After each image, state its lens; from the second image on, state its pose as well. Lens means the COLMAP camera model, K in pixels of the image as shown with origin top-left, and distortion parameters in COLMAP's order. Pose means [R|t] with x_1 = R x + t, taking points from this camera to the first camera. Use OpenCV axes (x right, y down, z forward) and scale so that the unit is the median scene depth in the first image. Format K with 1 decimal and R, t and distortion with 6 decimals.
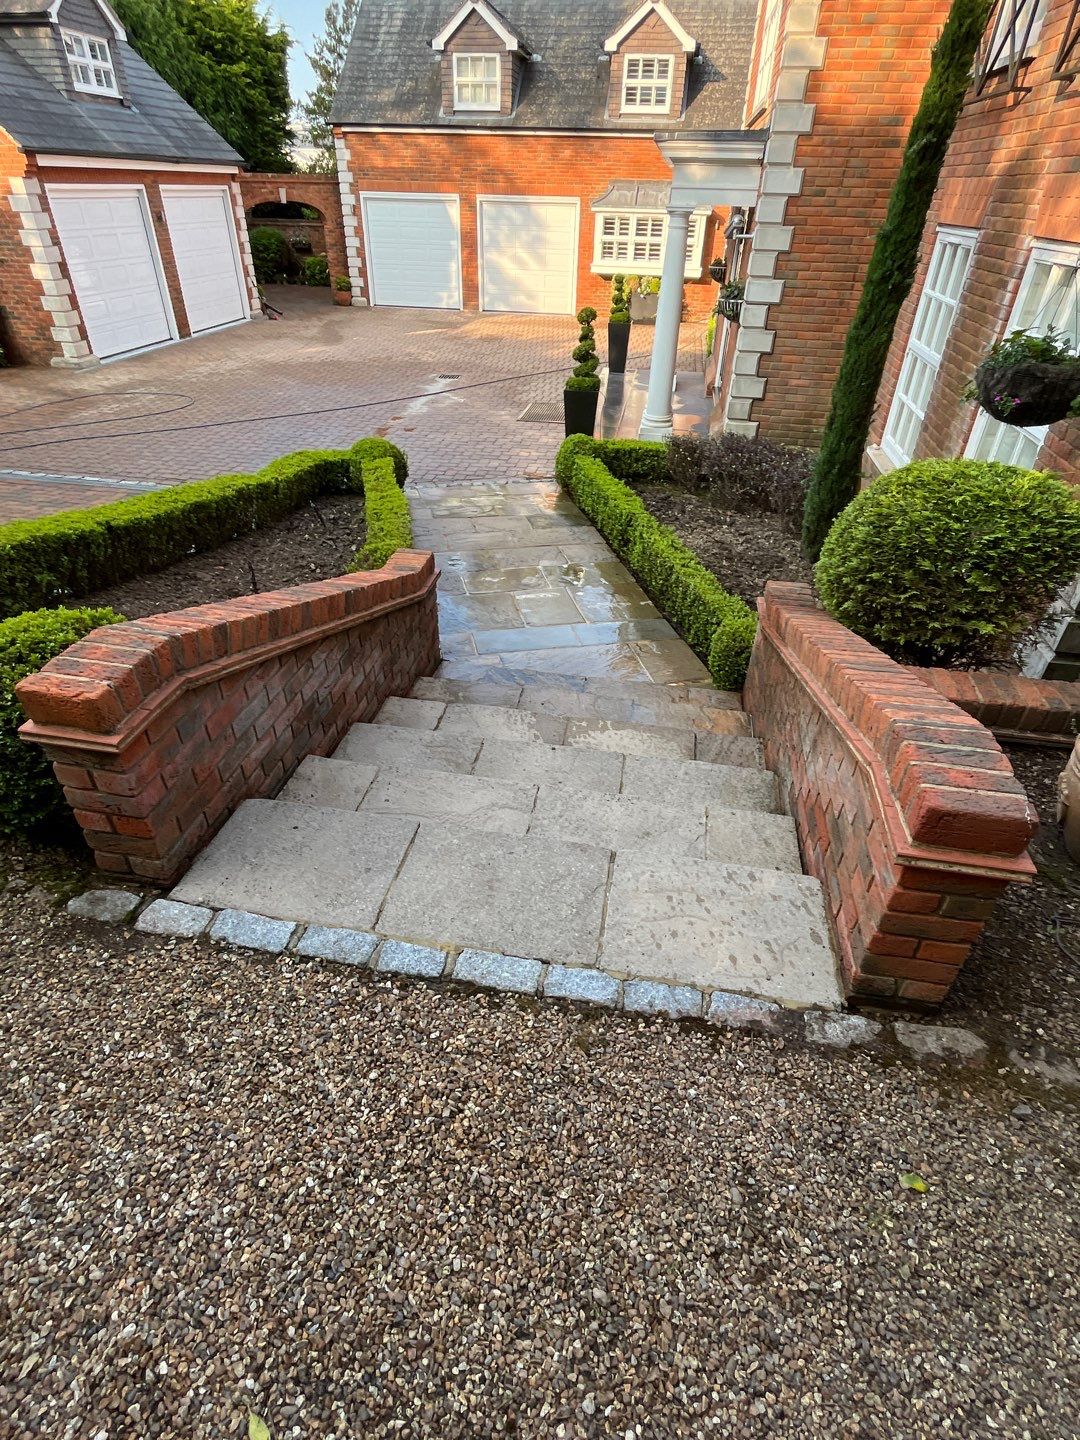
lens RADIAL K [[734.6, 0, 536.0], [0, 734.6, 715.8], [0, 0, 1]] dist [-0.001827, -0.001562]
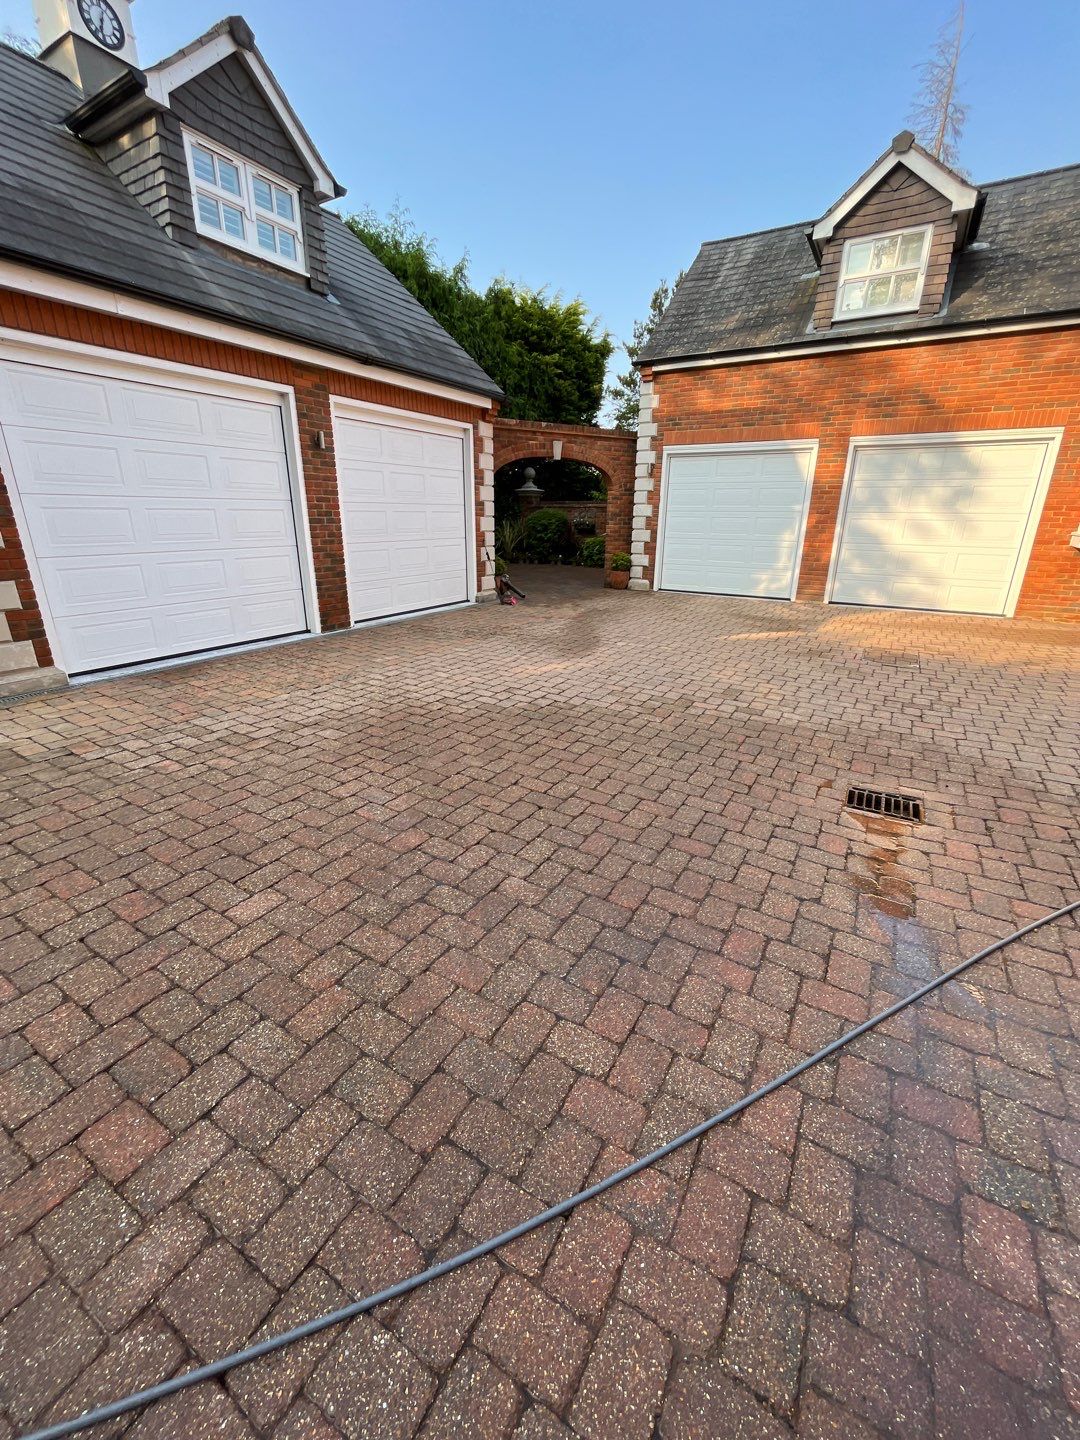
lens RADIAL K [[575.1, 0, 539.9], [0, 575.1, 717.5], [0, 0, 1]] dist [0.001798, -0.005699]
pose [[0.930755, 0.107583, -0.349458, -0.139950], [-0.202927, 0.947023, -0.248933, -0.327842], [0.304164, 0.302610, 0.903278, 0.584777]]
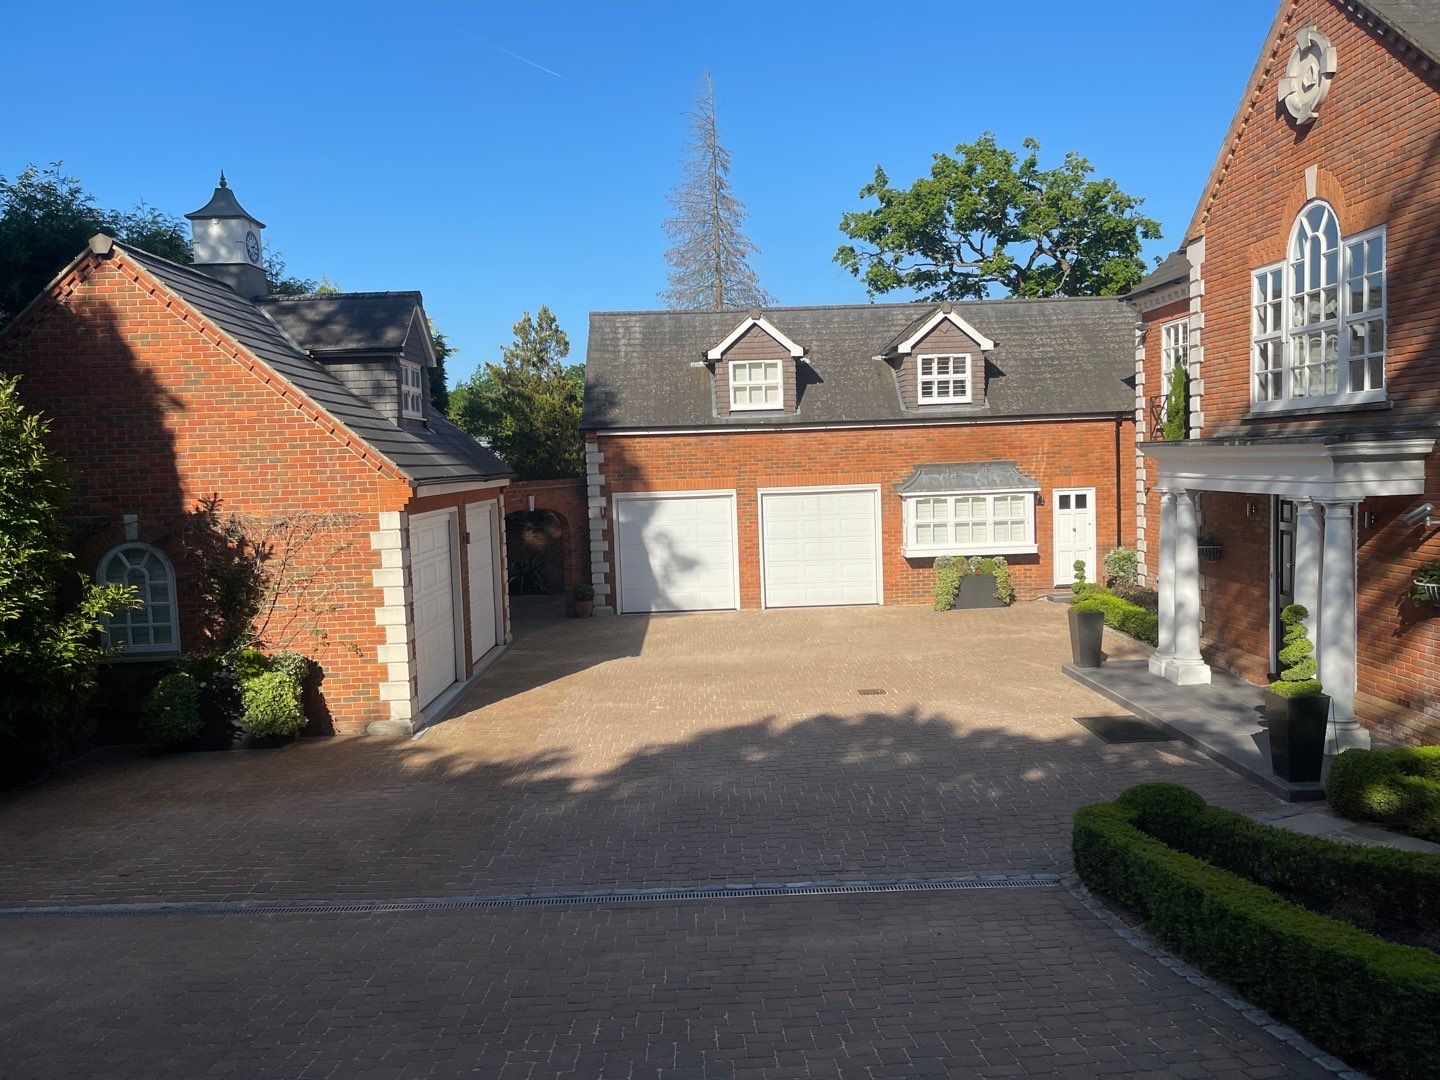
lens RADIAL K [[1082.6, 0, 720.0], [0, 1082.6, 540.0], [0, 0, 1]] dist [0.052255, -0.092922]
pose [[0.979346, -0.069948, 0.189708, -0.386665], [0.158736, 0.847141, -0.507104, -0.041081], [-0.125238, 0.526744, 0.840747, -0.005695]]
